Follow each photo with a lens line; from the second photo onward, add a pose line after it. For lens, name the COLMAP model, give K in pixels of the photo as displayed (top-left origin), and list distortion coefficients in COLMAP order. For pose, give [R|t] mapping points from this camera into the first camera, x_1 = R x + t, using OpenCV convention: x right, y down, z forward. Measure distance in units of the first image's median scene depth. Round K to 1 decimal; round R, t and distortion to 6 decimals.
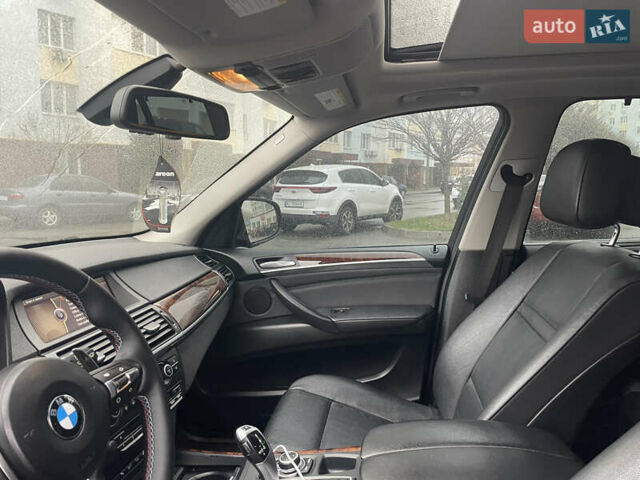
lens RADIAL K [[481.7, 0, 320.2], [0, 481.7, 232.1], [0, 0, 1]] dist [0.091013, -0.114074]
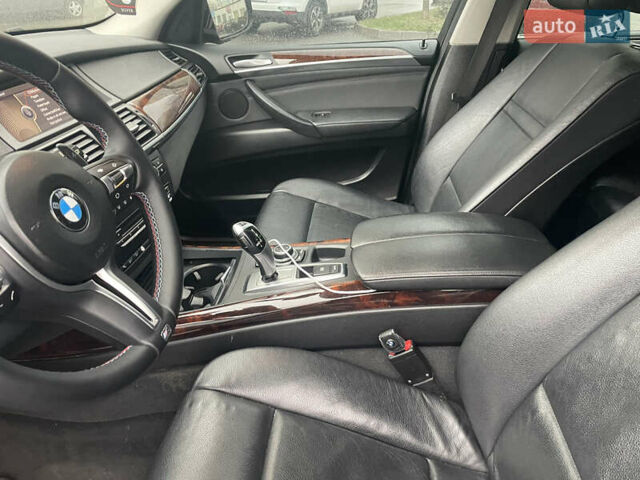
lens RADIAL K [[481.7, 0, 320.2], [0, 481.7, 232.1], [0, 0, 1]] dist [0.091013, -0.114074]
pose [[0.997734, -0.024399, 0.062699, -0.028638], [-0.000991, 0.926497, 0.376301, 0.017719], [-0.067272, -0.375510, 0.924374, 0.019835]]
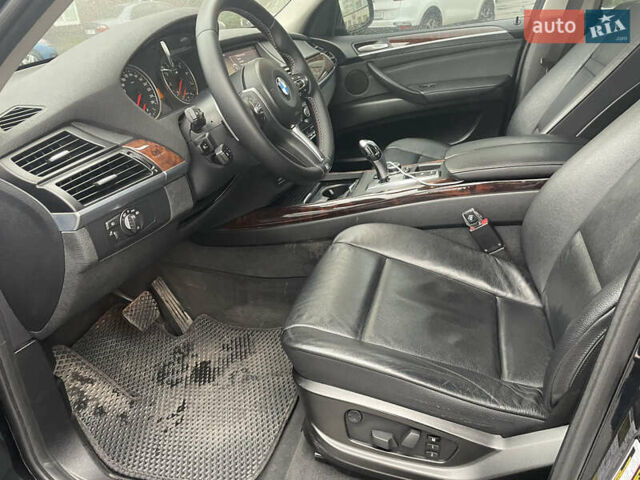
lens RADIAL K [[483.7, 0, 322.3], [0, 483.7, 237.4], [0, 0, 1]] dist [0.073964, -0.088632]
pose [[0.987605, -0.004403, -0.156901, -0.029338], [0.058655, 0.937540, 0.342896, 0.092241], [0.145591, -0.347849, 0.926177, -0.283429]]
